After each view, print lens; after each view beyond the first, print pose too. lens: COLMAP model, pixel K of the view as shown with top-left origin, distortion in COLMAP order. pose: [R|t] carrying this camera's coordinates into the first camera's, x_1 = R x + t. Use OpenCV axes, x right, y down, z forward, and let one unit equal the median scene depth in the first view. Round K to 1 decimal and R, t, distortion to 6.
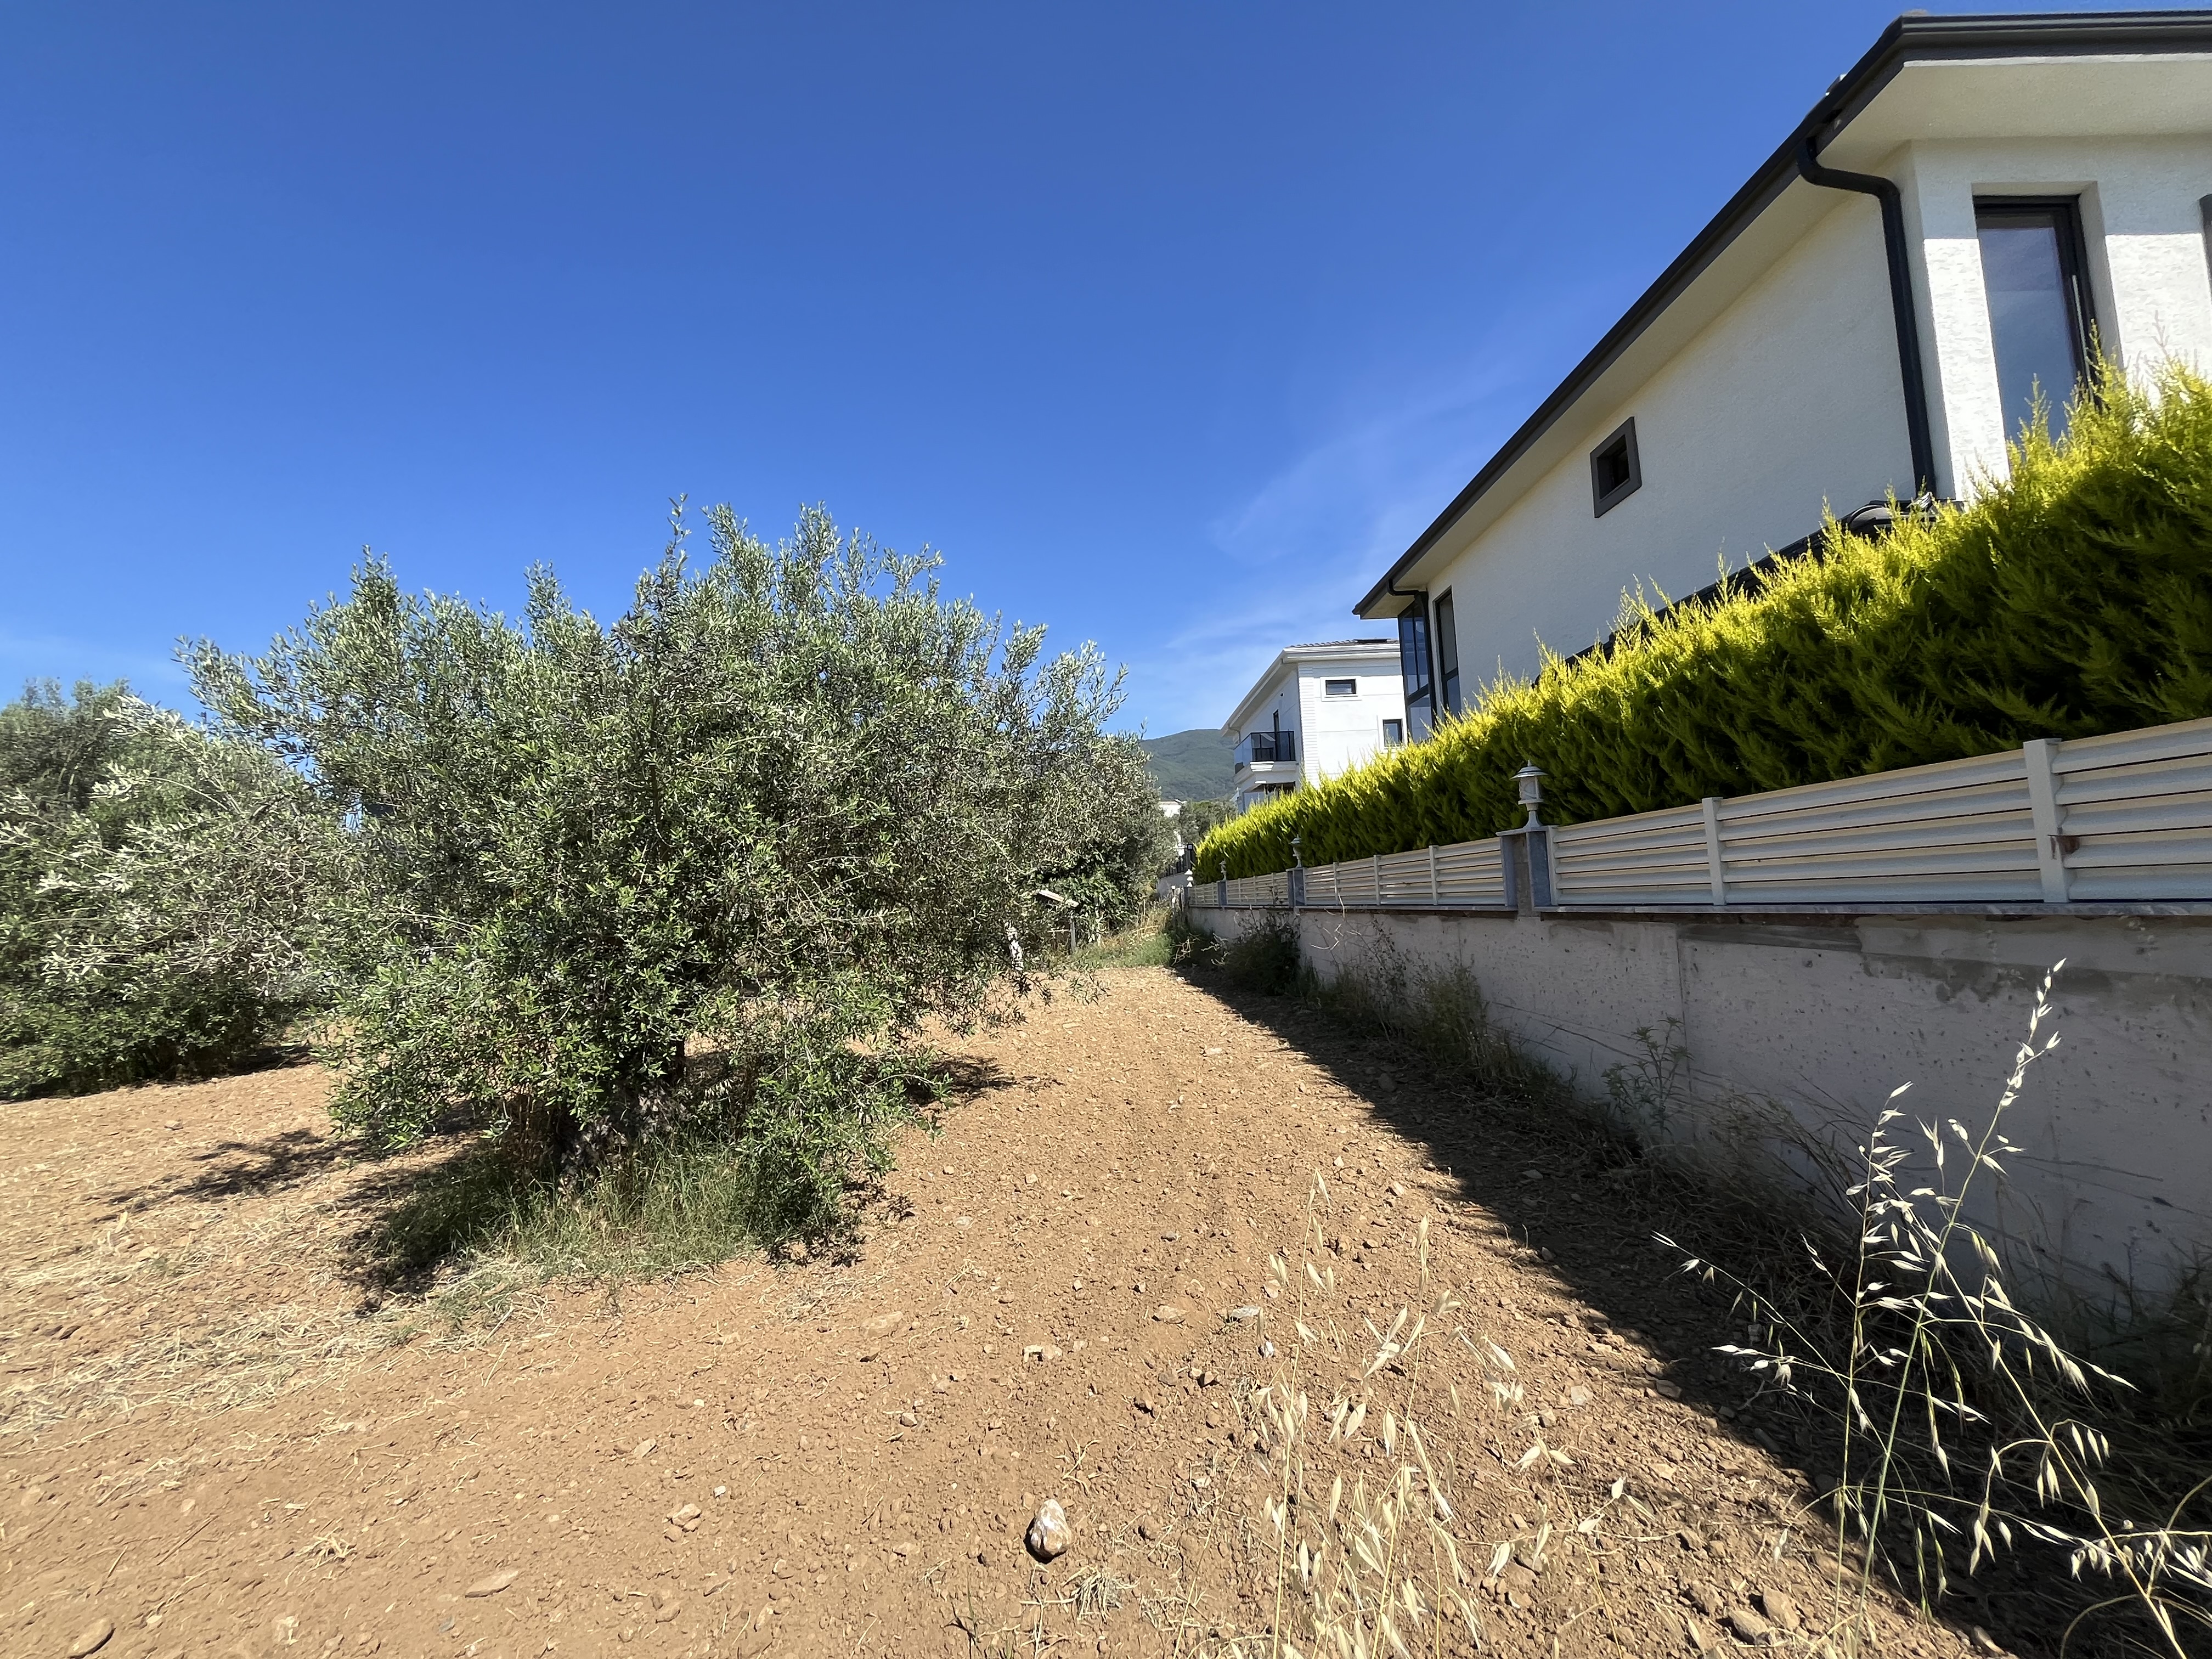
lens RADIAL K [[893.0, 0, 1103.4], [0, 893.0, 829.5], [0, 0, 1]] dist [-0.002258, 0.000138]
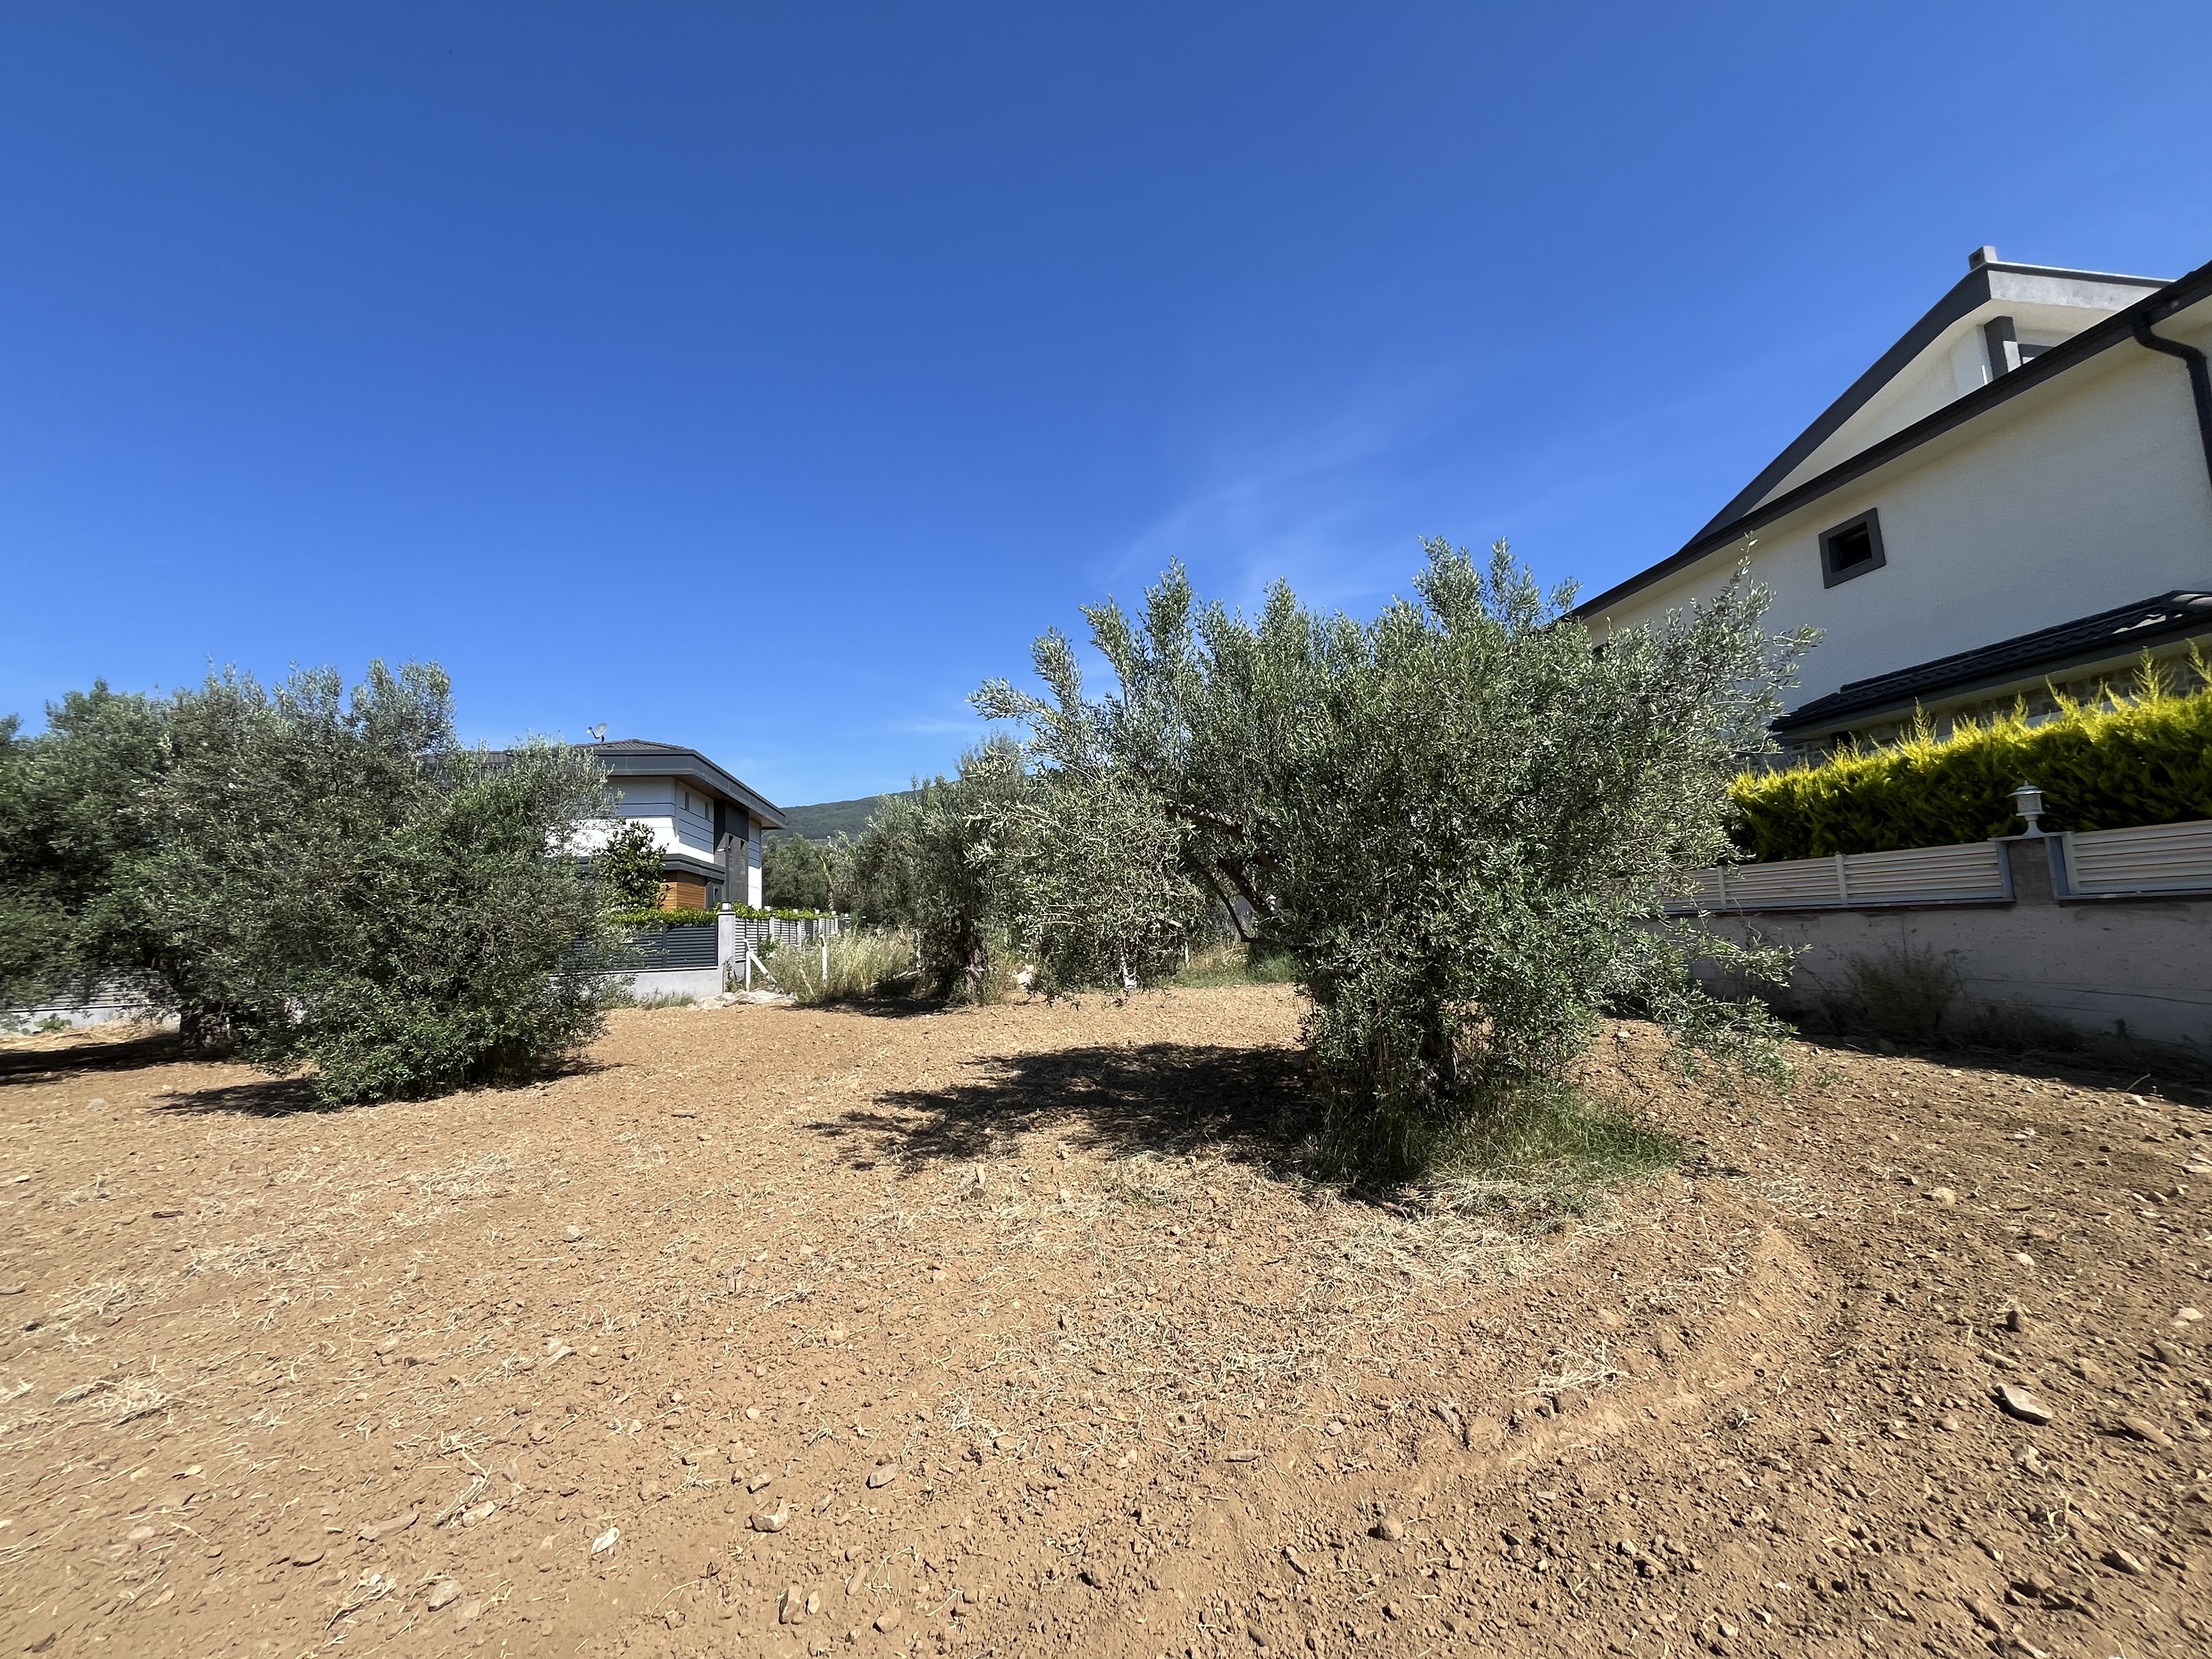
lens RADIAL K [[893.0, 0, 1104.1], [0, 893.0, 830.4], [0, 0, 1]] dist [-0.002258, 0.000138]
pose [[0.991579, 0.022918, 0.127458, -1.173751], [-0.017883, 0.999019, -0.040502, 0.080149], [-0.128261, 0.037881, 0.991017, -0.086112]]
